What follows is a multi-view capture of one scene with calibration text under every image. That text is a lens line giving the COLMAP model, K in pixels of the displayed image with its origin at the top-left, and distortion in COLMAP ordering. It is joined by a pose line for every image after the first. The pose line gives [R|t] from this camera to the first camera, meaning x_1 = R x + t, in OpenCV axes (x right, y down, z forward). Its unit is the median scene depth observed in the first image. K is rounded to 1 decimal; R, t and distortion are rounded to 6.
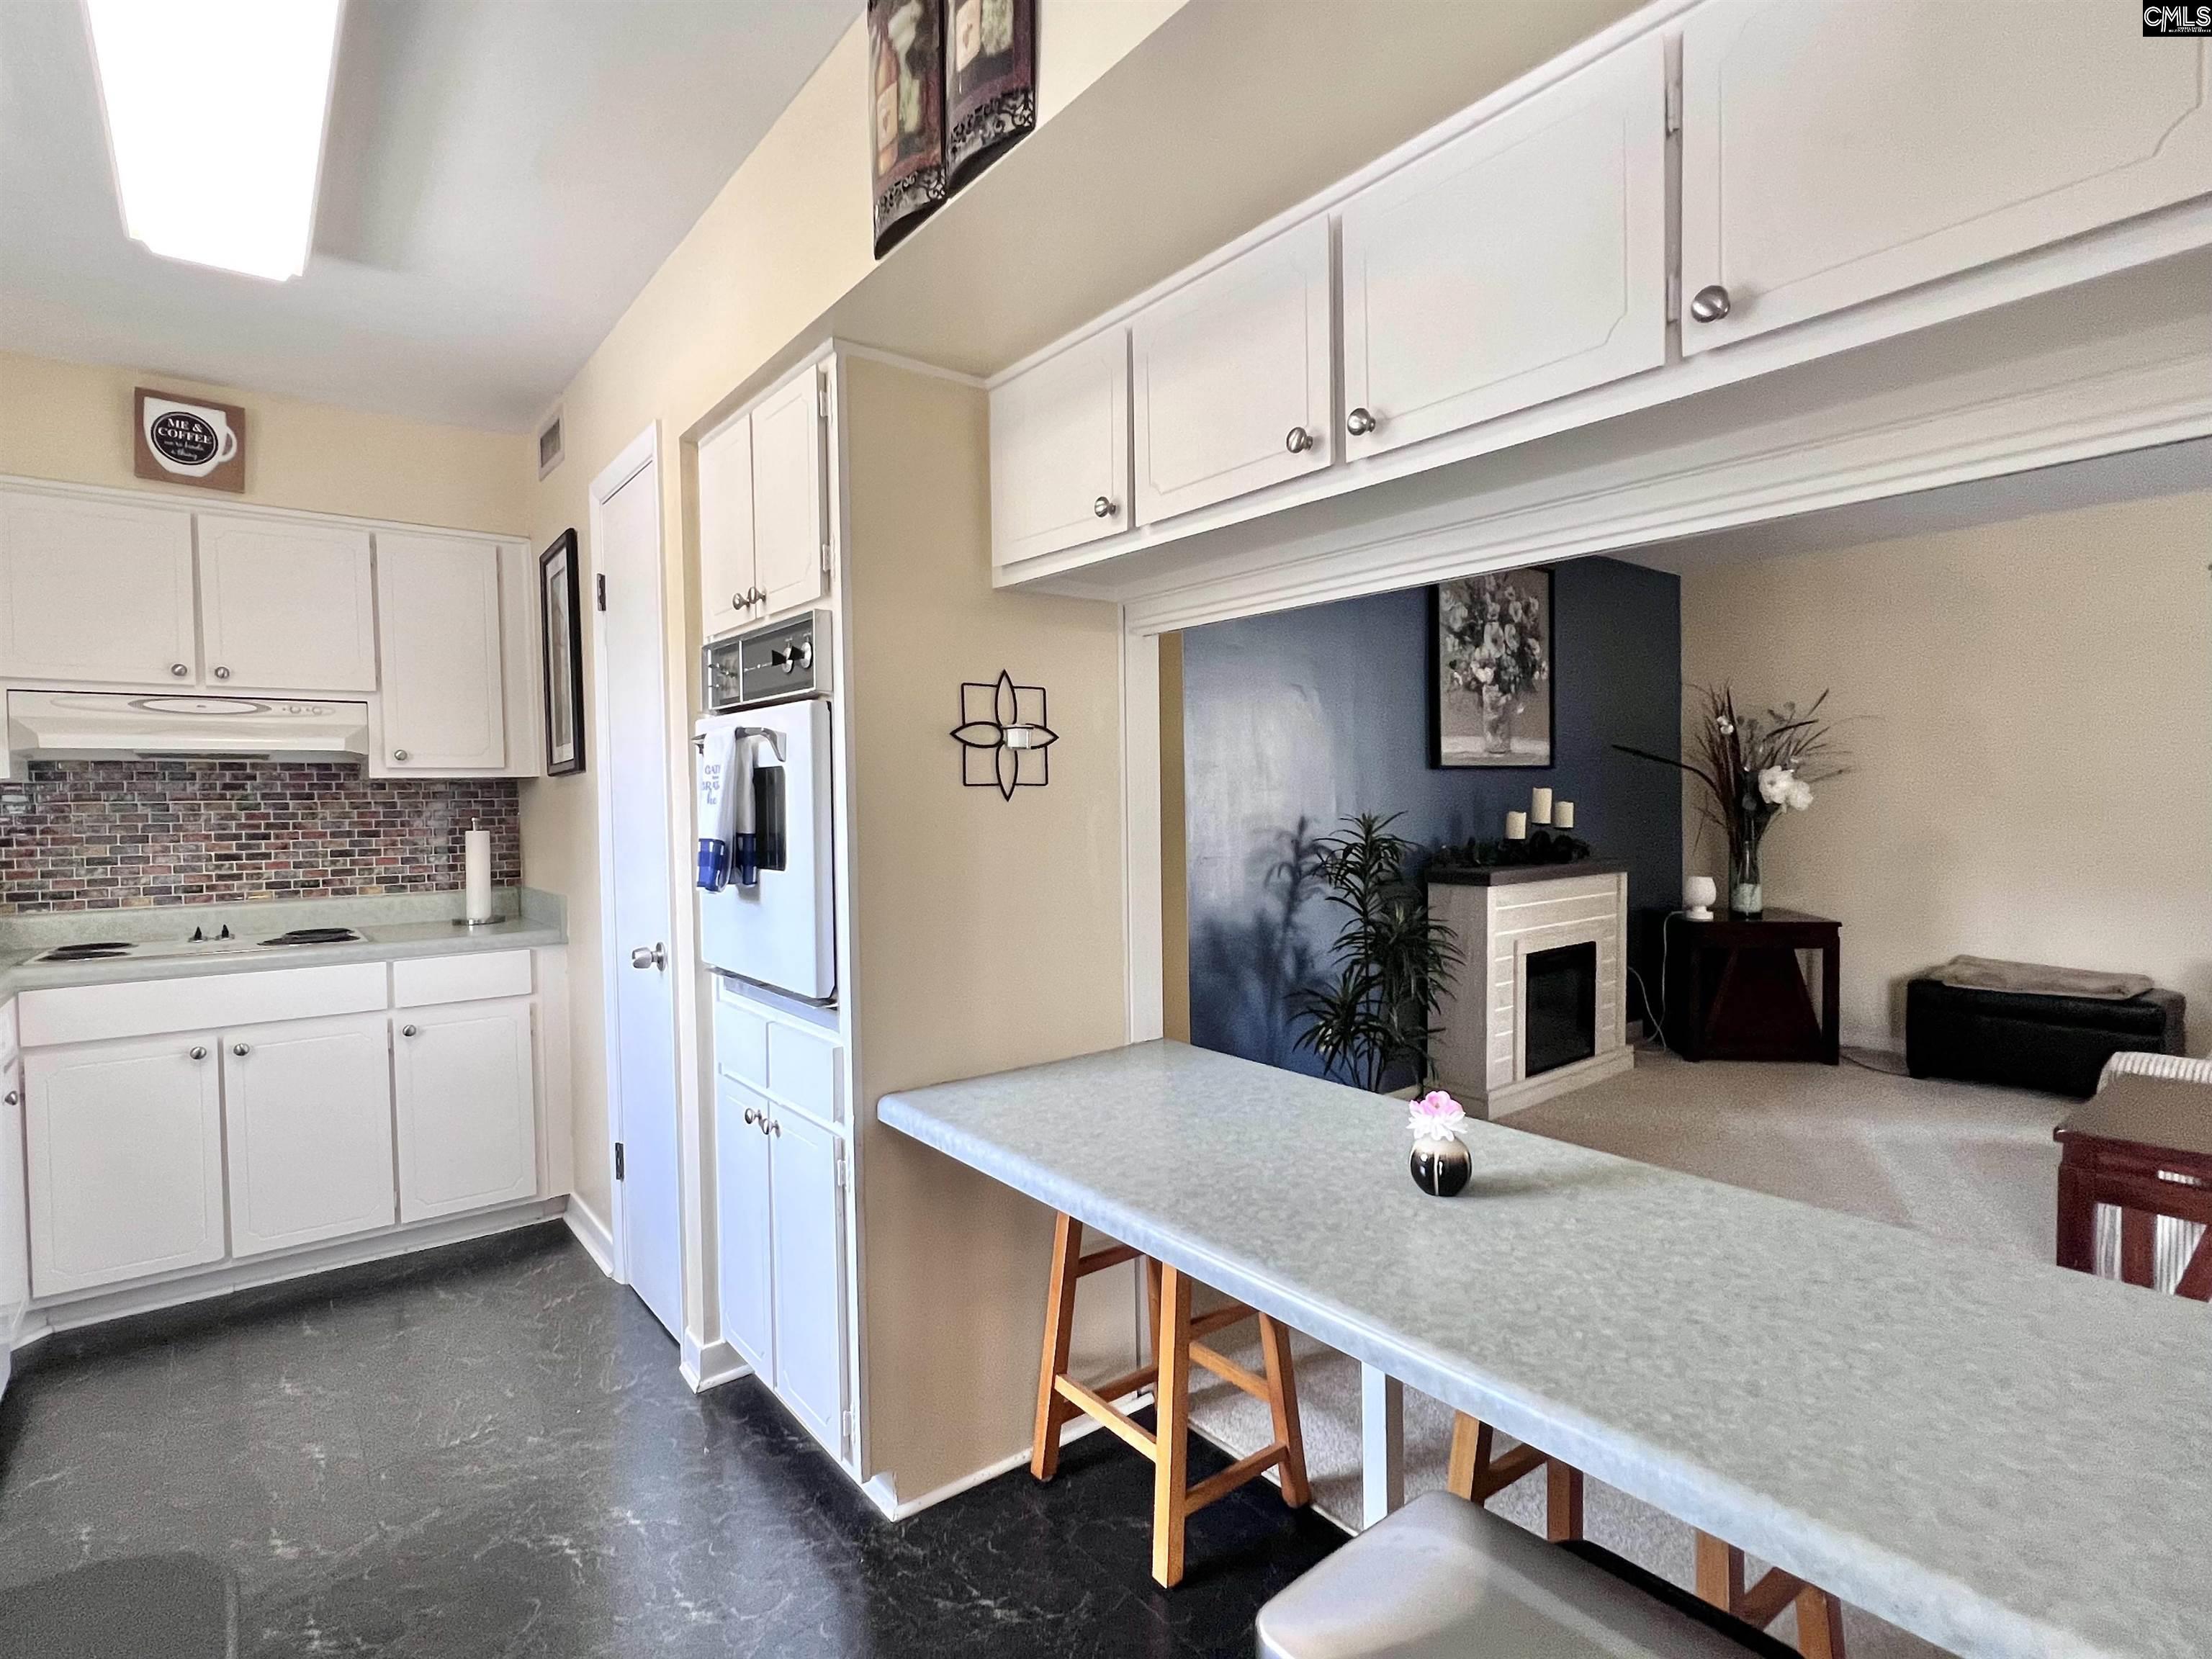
lens RADIAL K [[1086.2, 0, 1099.1], [0, 1086.2, 829.0], [0, 0, 1]] dist [-0.000617, 0.000164]
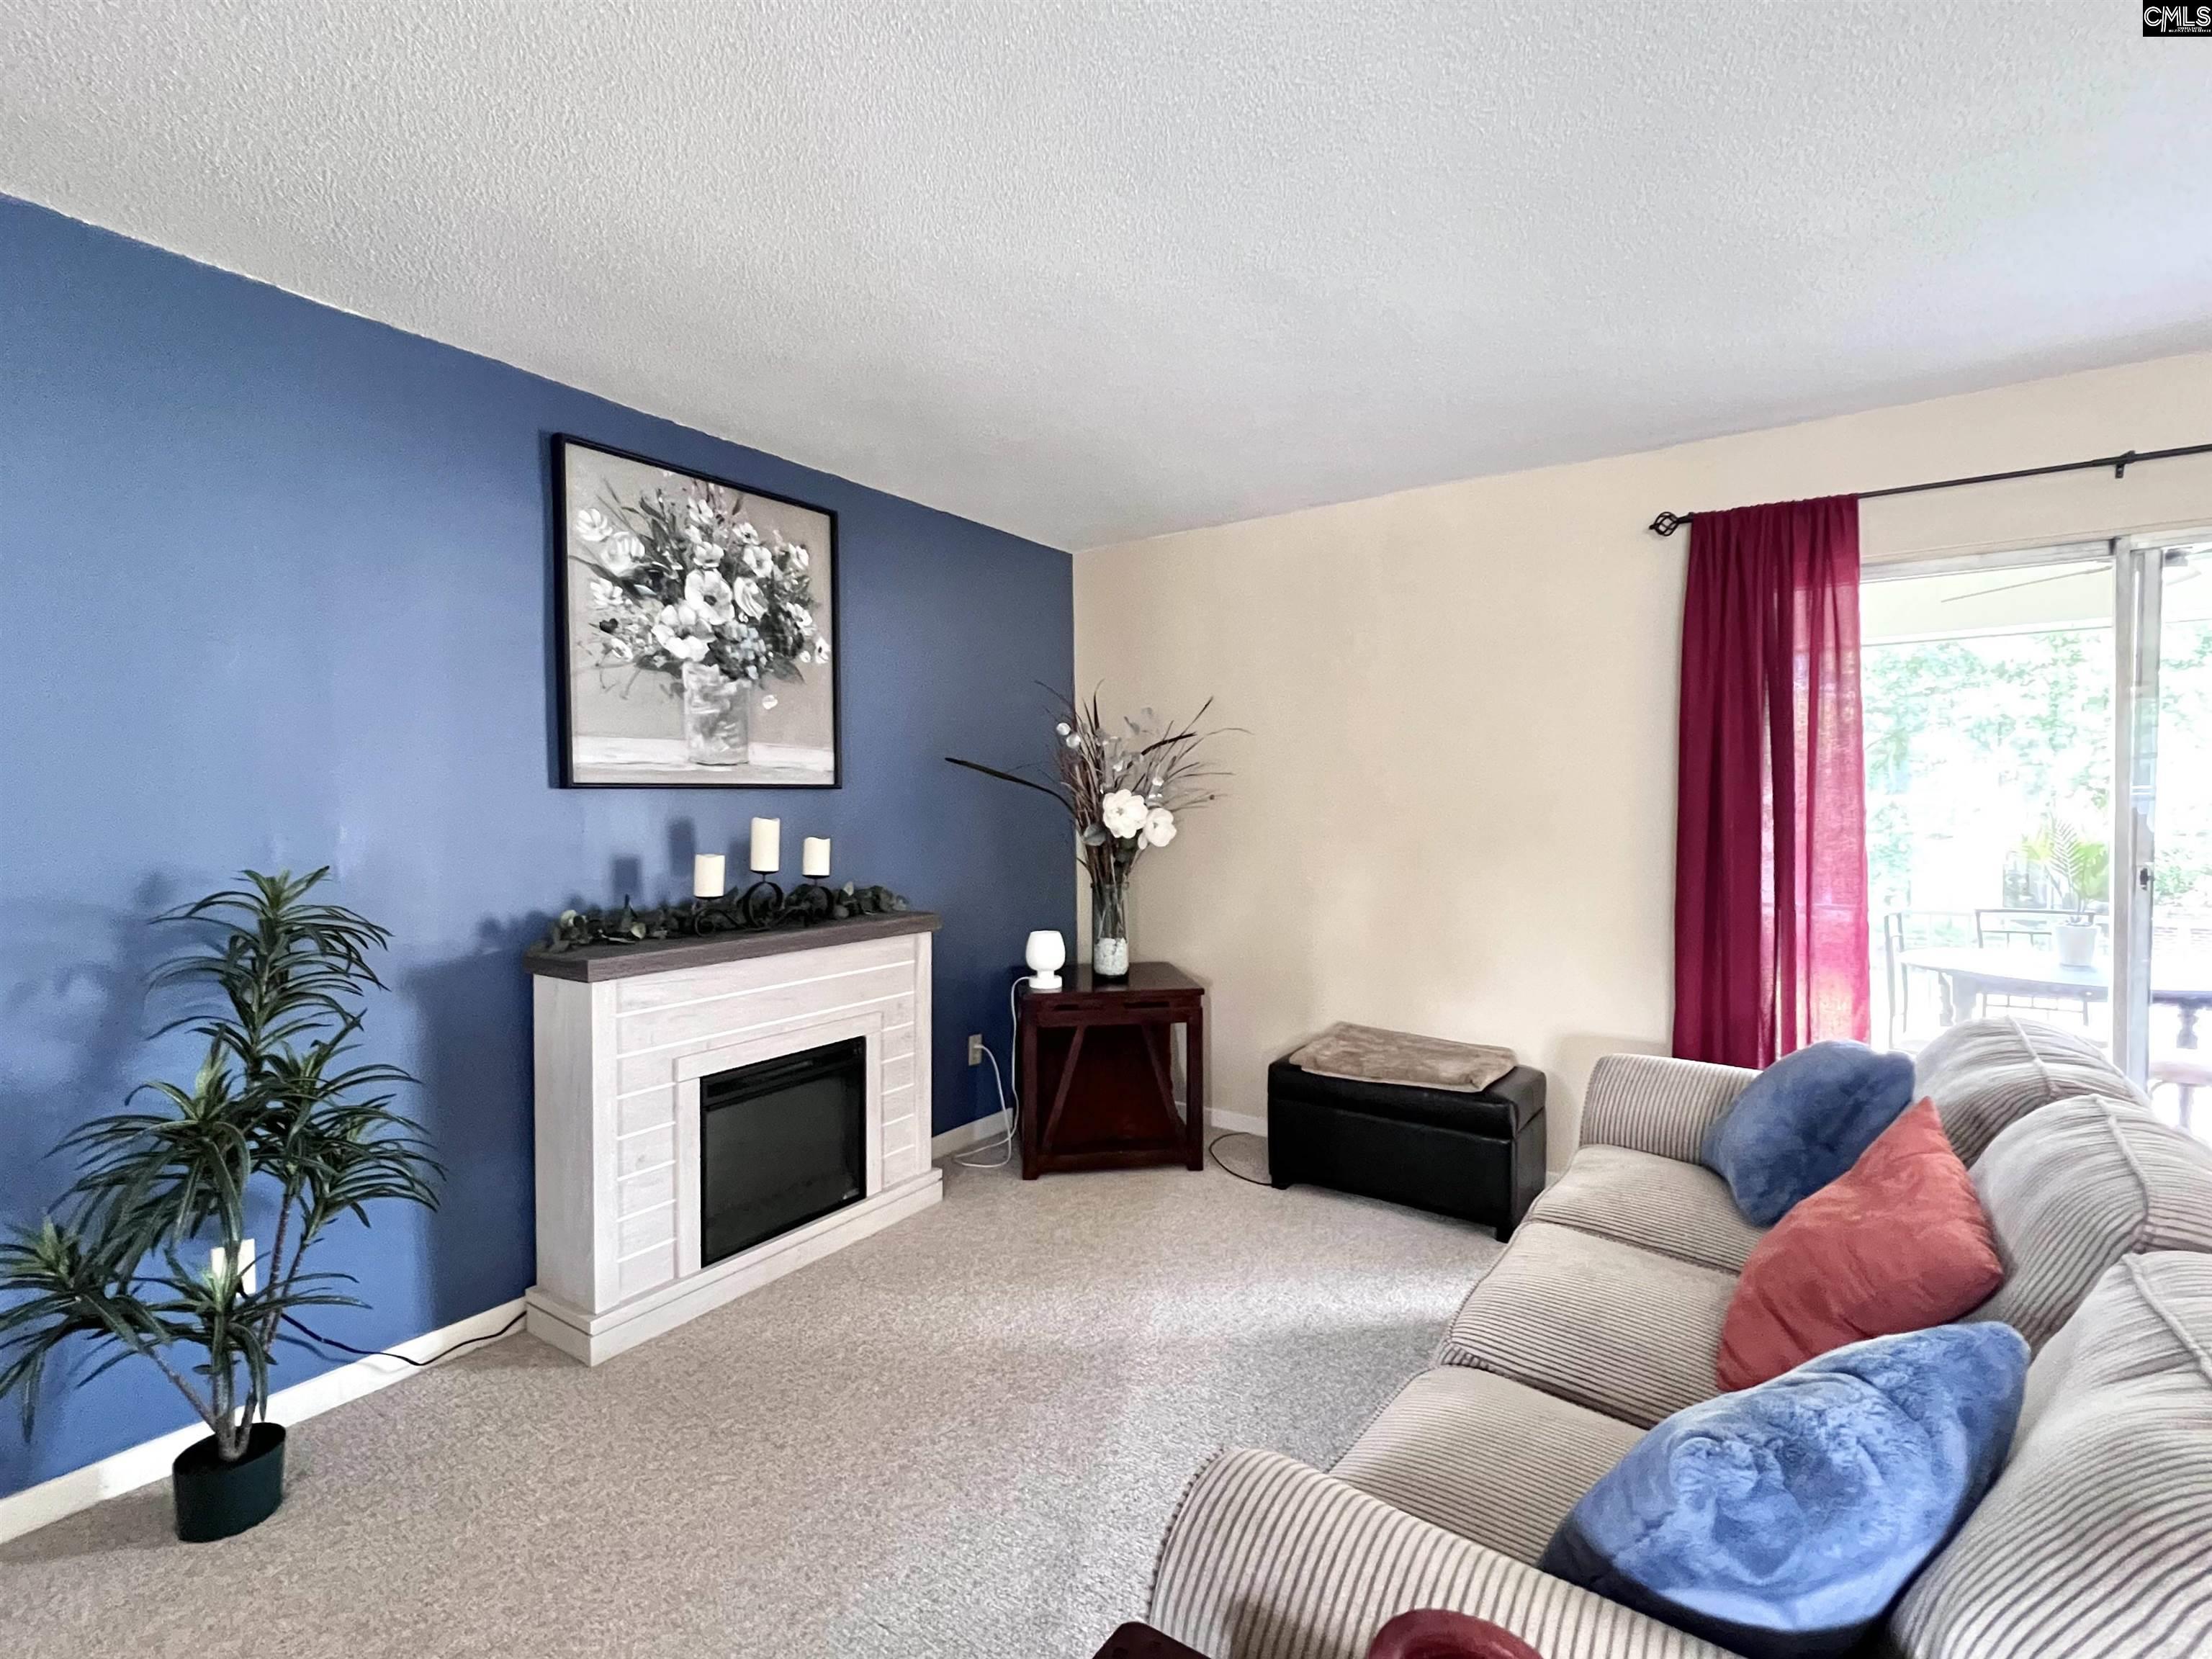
lens RADIAL K [[999.8, 0, 1106.0], [0, 999.8, 829.5], [0, 0, 1]] dist [0.000919, -0.000049]
pose [[0.958310, 0.000852, 0.285729, 0.527321], [0.000664, 0.999986, -0.005211, -0.033387], [-0.285730, 0.005183, 0.958296, 0.418516]]
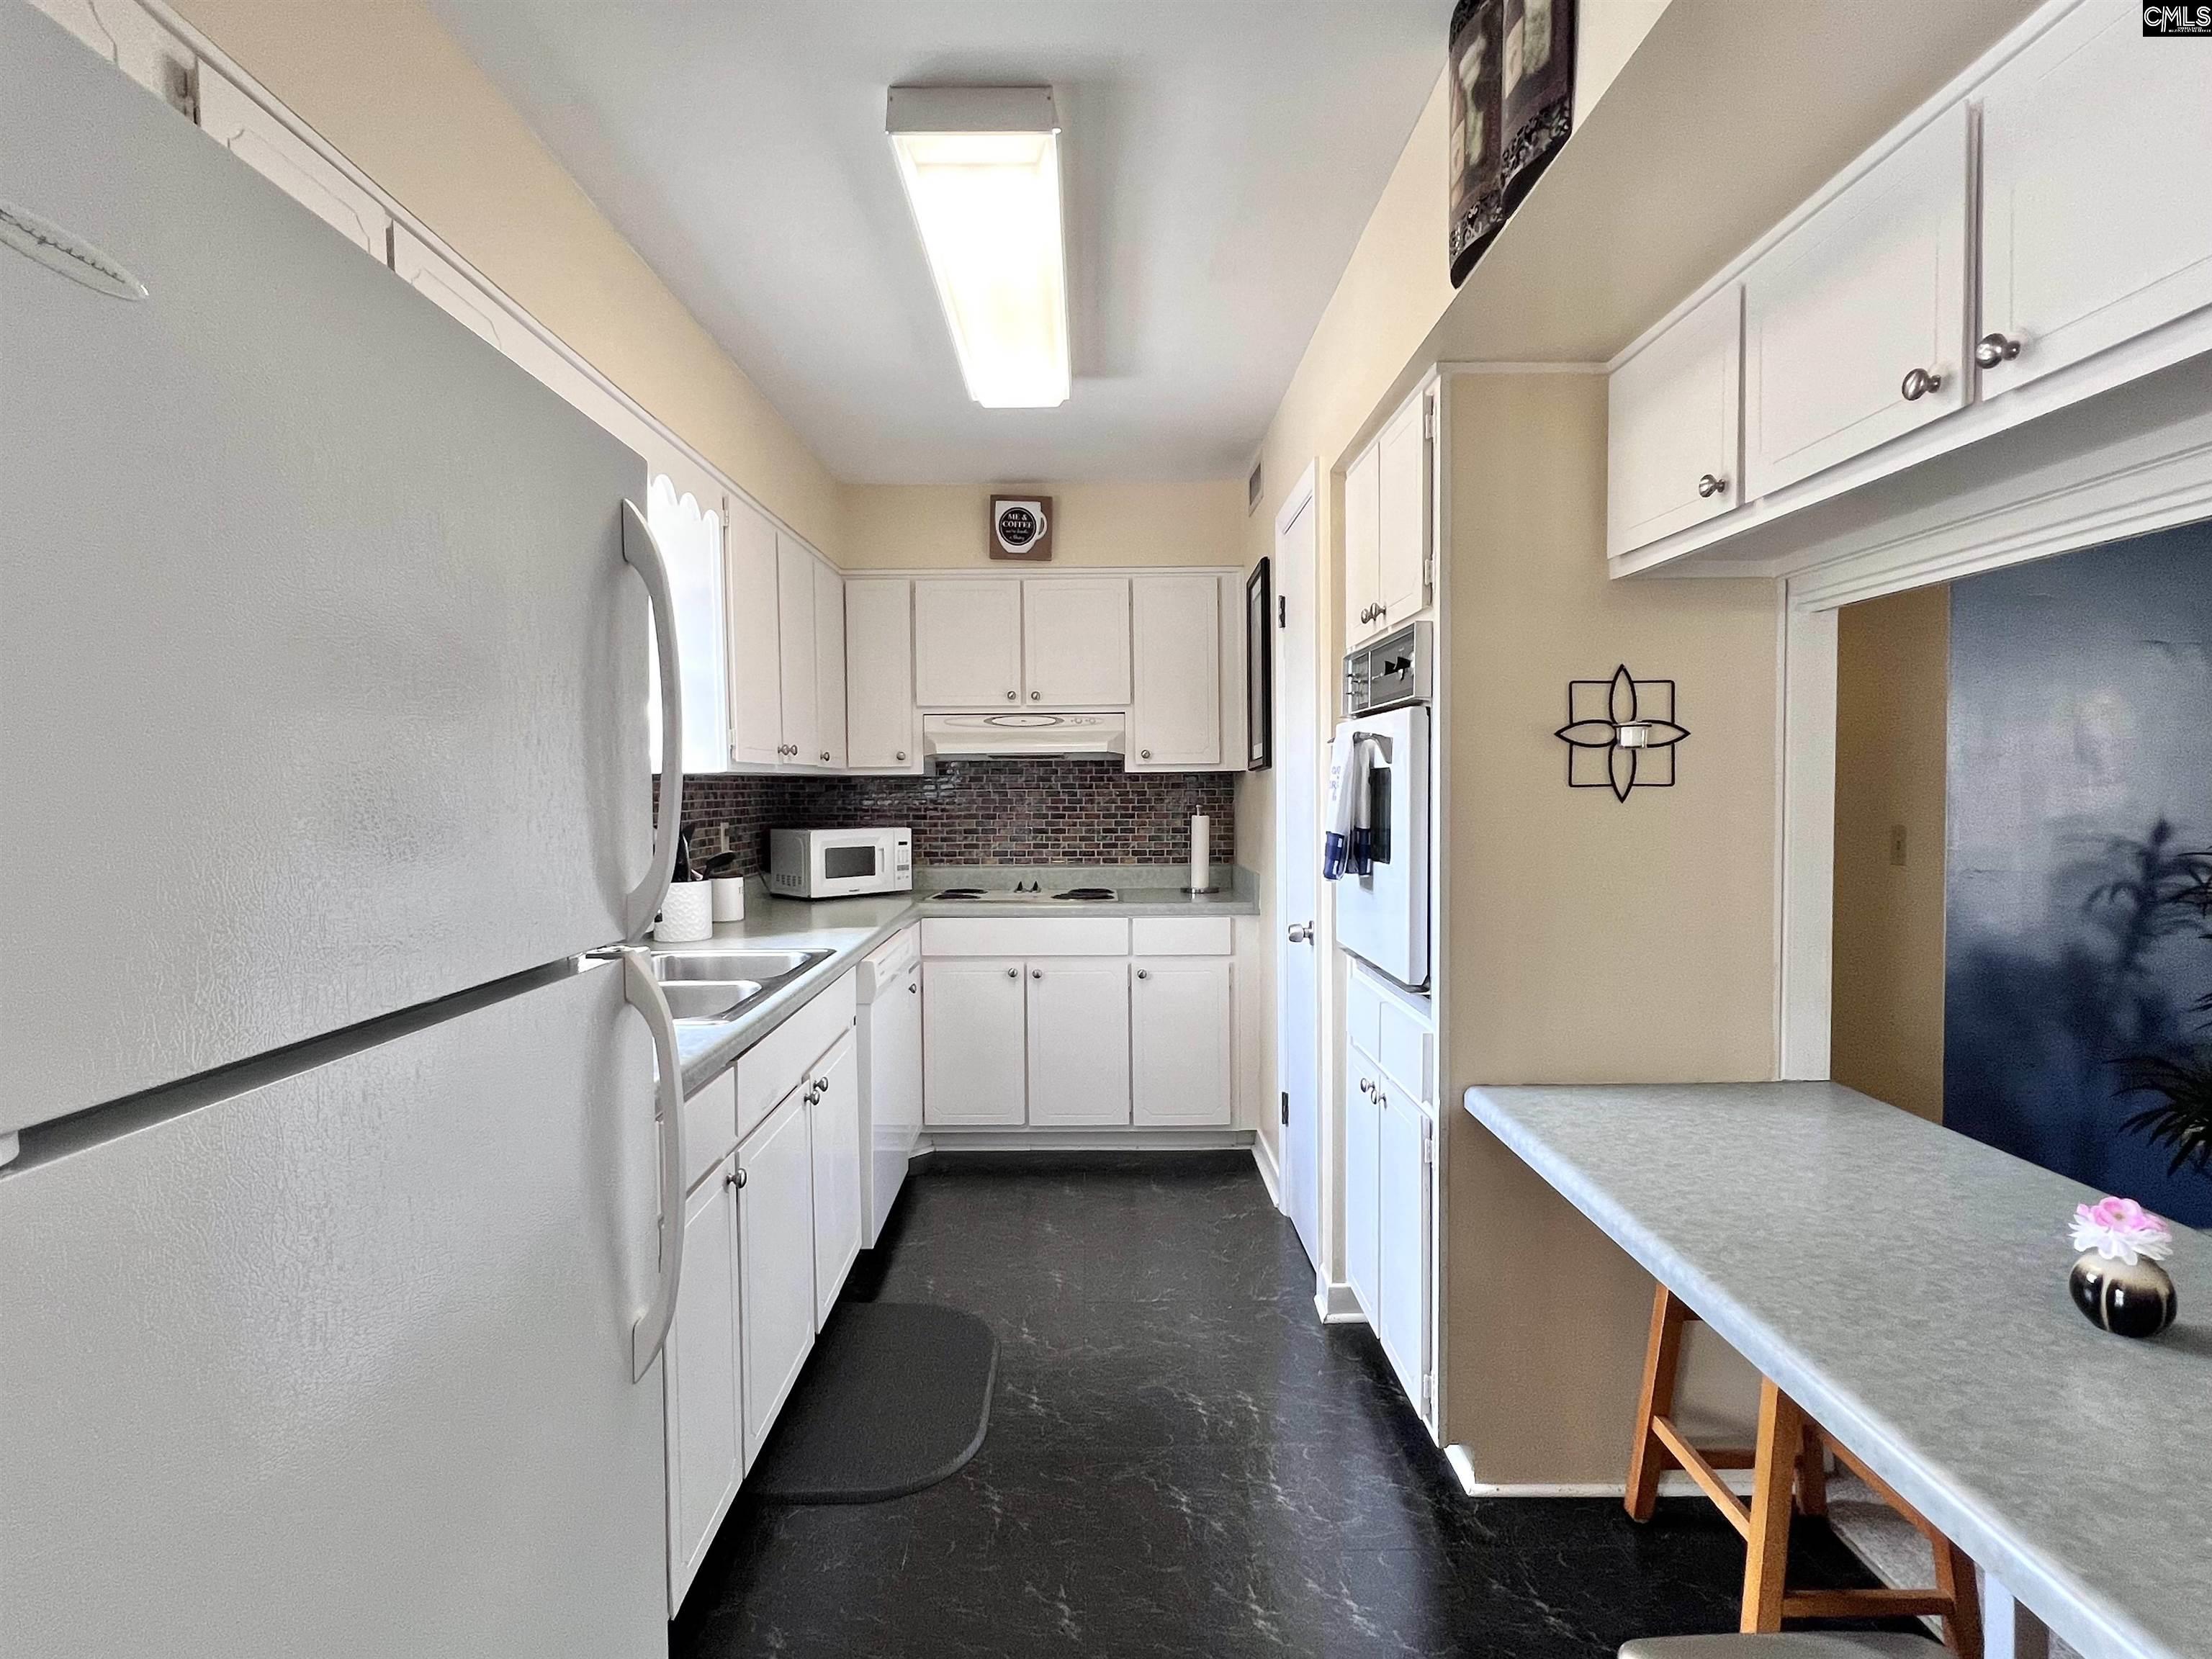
lens RADIAL K [[1086.2, 0, 1099.1], [0, 1086.2, 829.0], [0, 0, 1]] dist [-0.000617, 0.000164]
pose [[0.788192, 0.030355, -0.614681, 0.077278], [-0.021140, 0.999529, 0.022253, -0.007729], [0.615067, -0.004545, 0.788462, -0.017371]]
